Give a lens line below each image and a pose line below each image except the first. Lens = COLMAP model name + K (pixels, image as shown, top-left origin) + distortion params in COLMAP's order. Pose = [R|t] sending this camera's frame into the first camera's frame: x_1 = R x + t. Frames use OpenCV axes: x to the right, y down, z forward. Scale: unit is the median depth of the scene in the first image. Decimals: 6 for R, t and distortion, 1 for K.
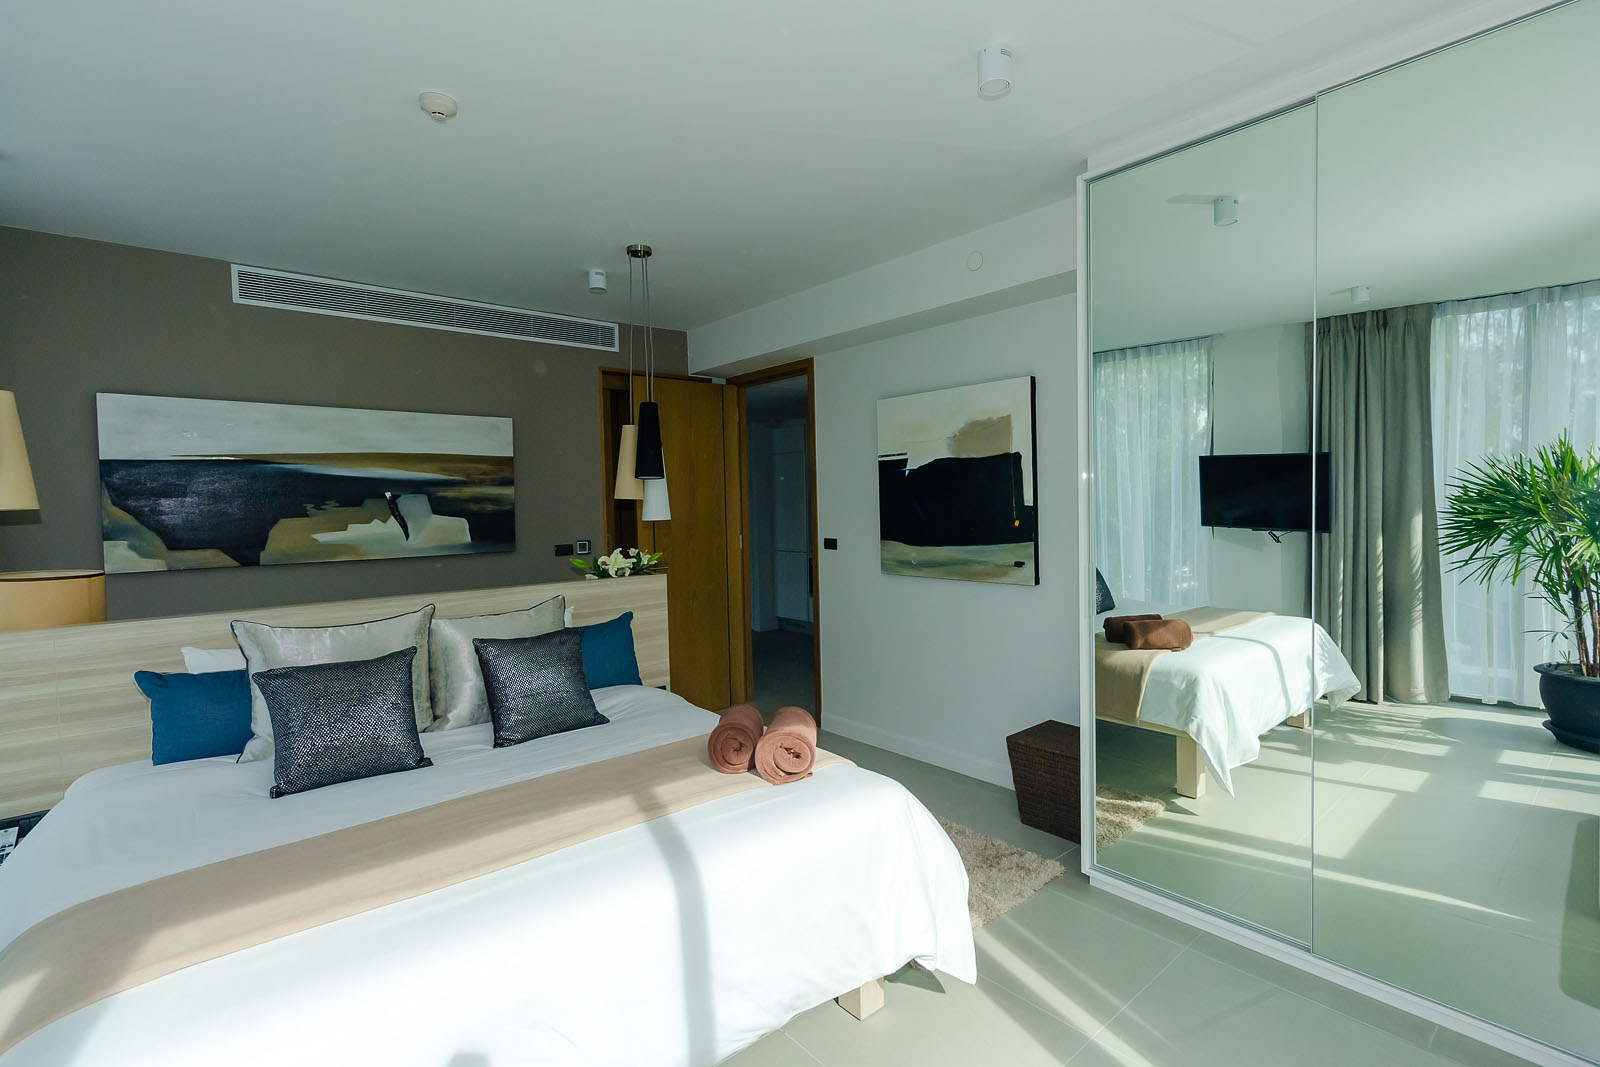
lens RADIAL K [[734.2, 0, 800.0], [0, 734.2, 533.5], [0, 0, 1]] dist [-0.000673, 0.000230]
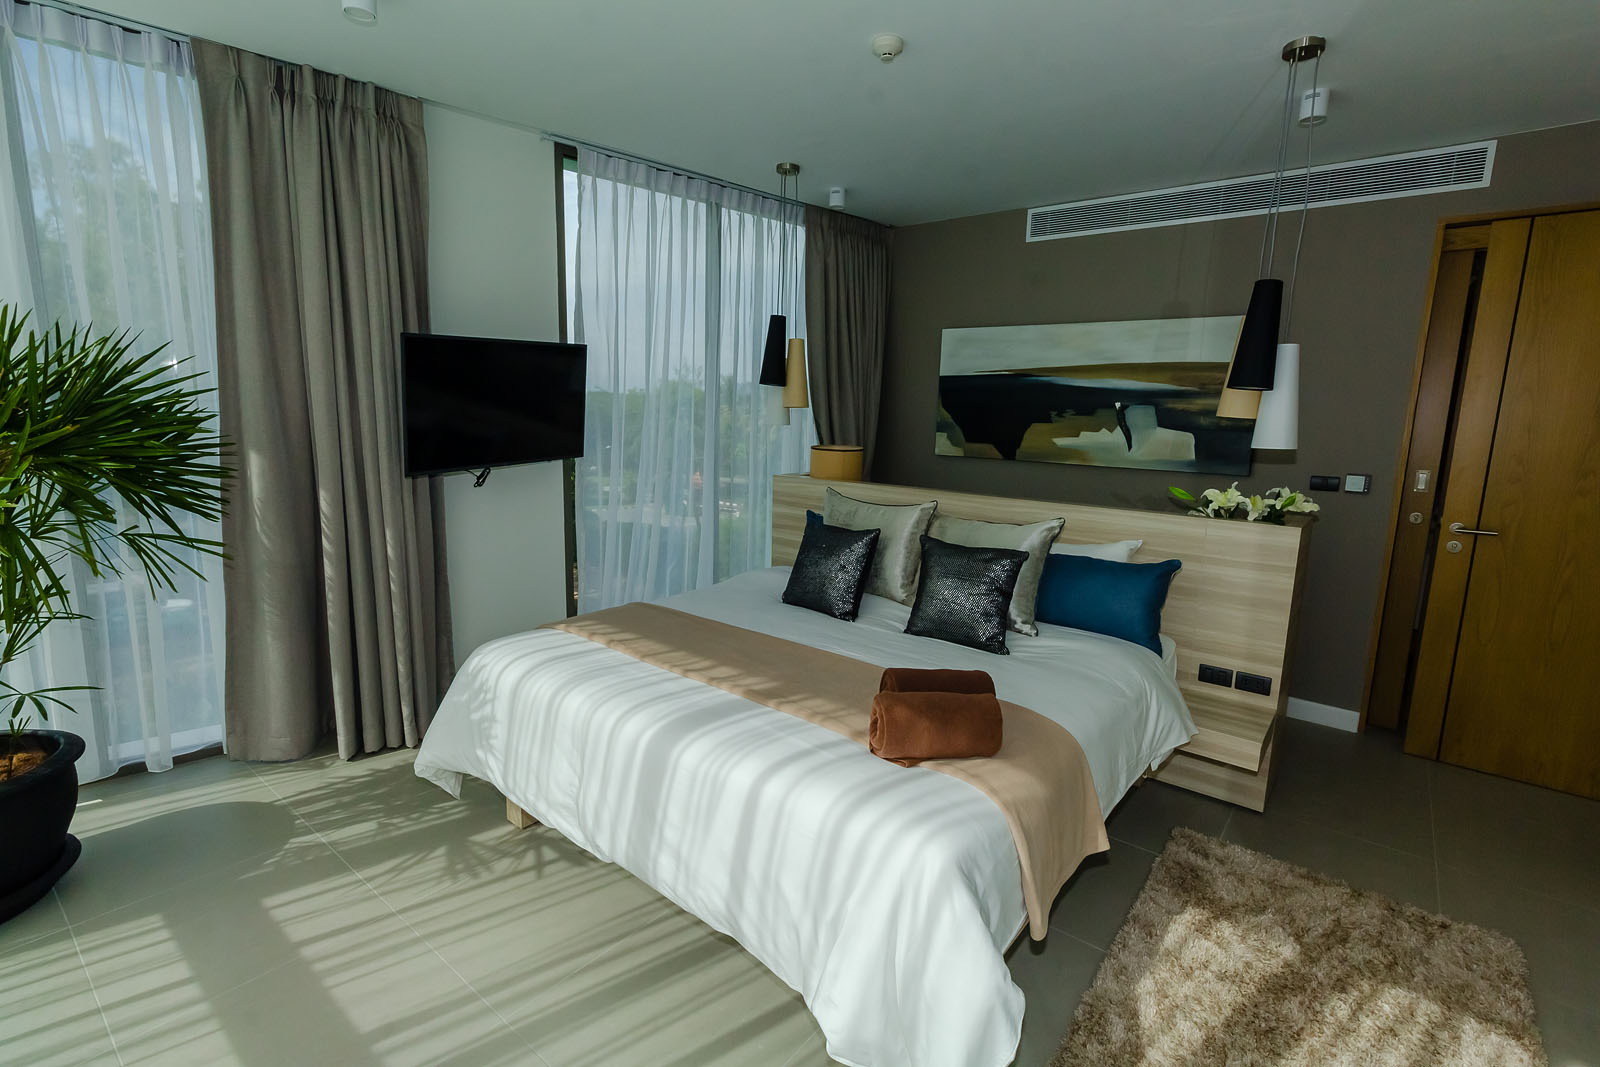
lens RADIAL K [[734.2, 0, 800.0], [0, 734.2, 533.5], [0, 0, 1]] dist [-0.000673, 0.000230]
pose [[0.183929, 0.189801, -0.964441, 0.399527], [-0.072355, 0.981132, 0.179287, -0.029575], [0.980273, 0.036806, 0.194192, 0.385678]]
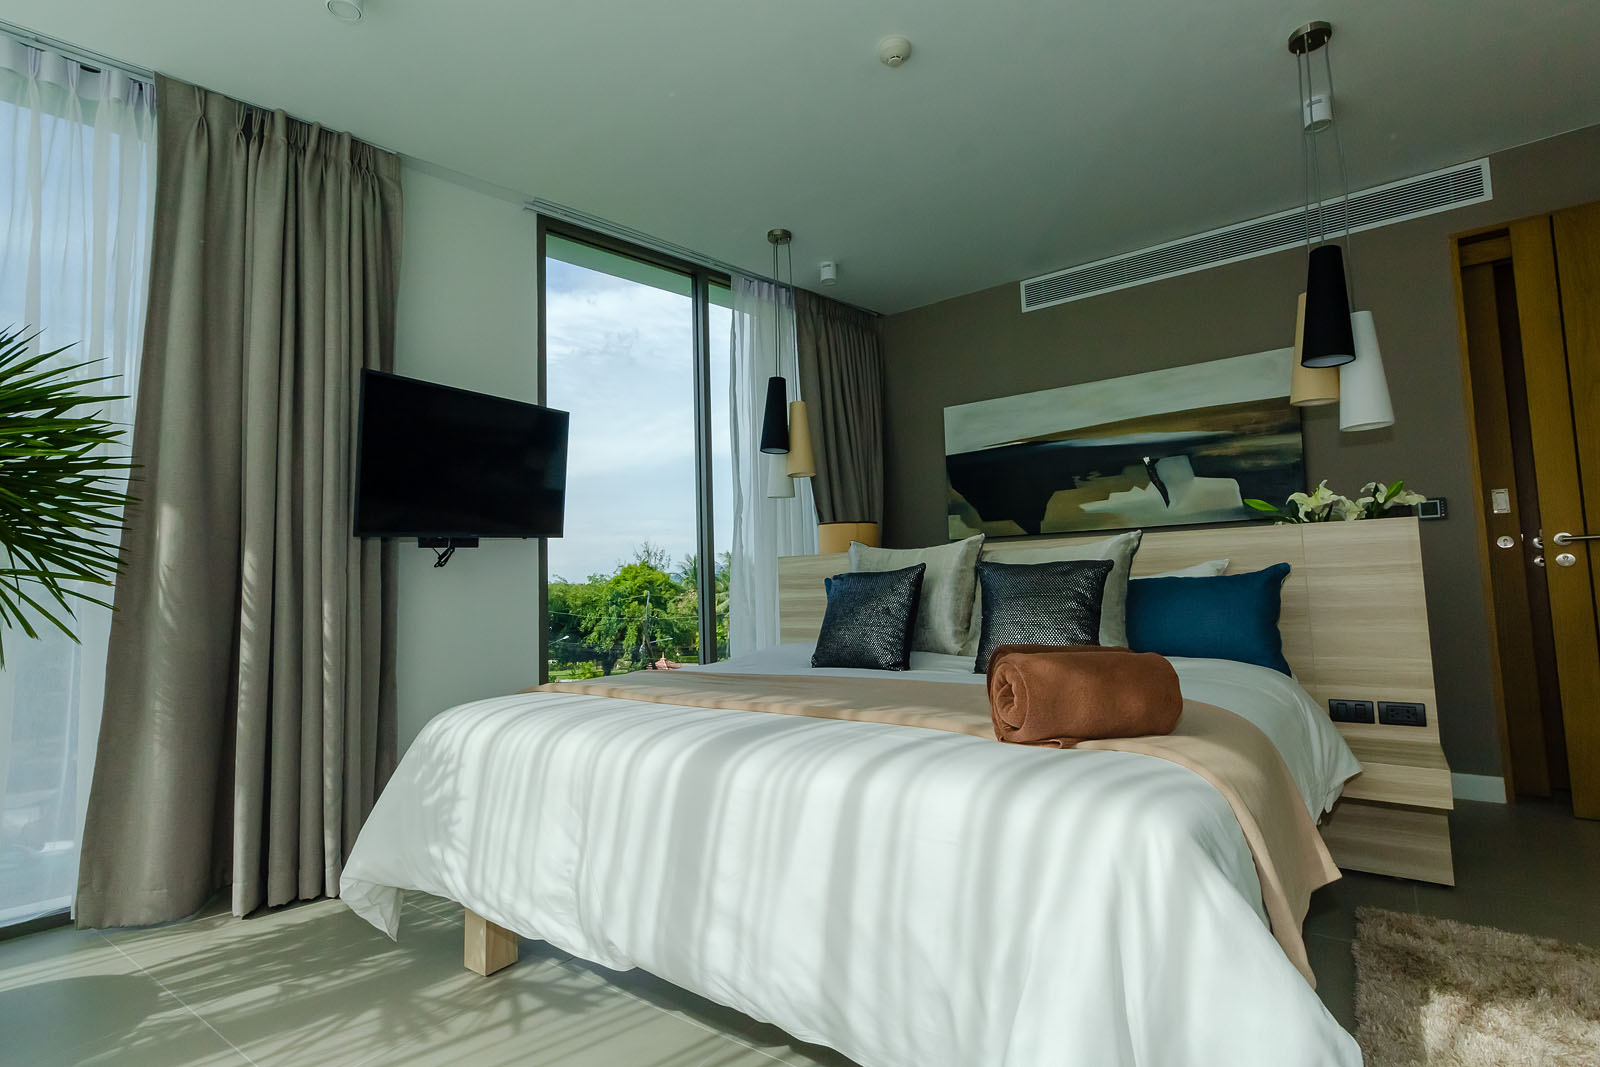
lens RADIAL K [[767.0, 0, 800.9], [0, 767.0, 528.7], [0, 0, 1]] dist [0.003930, -0.000639]
pose [[0.229395, -0.059469, -0.971515, 0.310139], [-0.015434, 0.997784, -0.064721, 0.112103], [0.973211, 0.029842, 0.227969, 0.354036]]
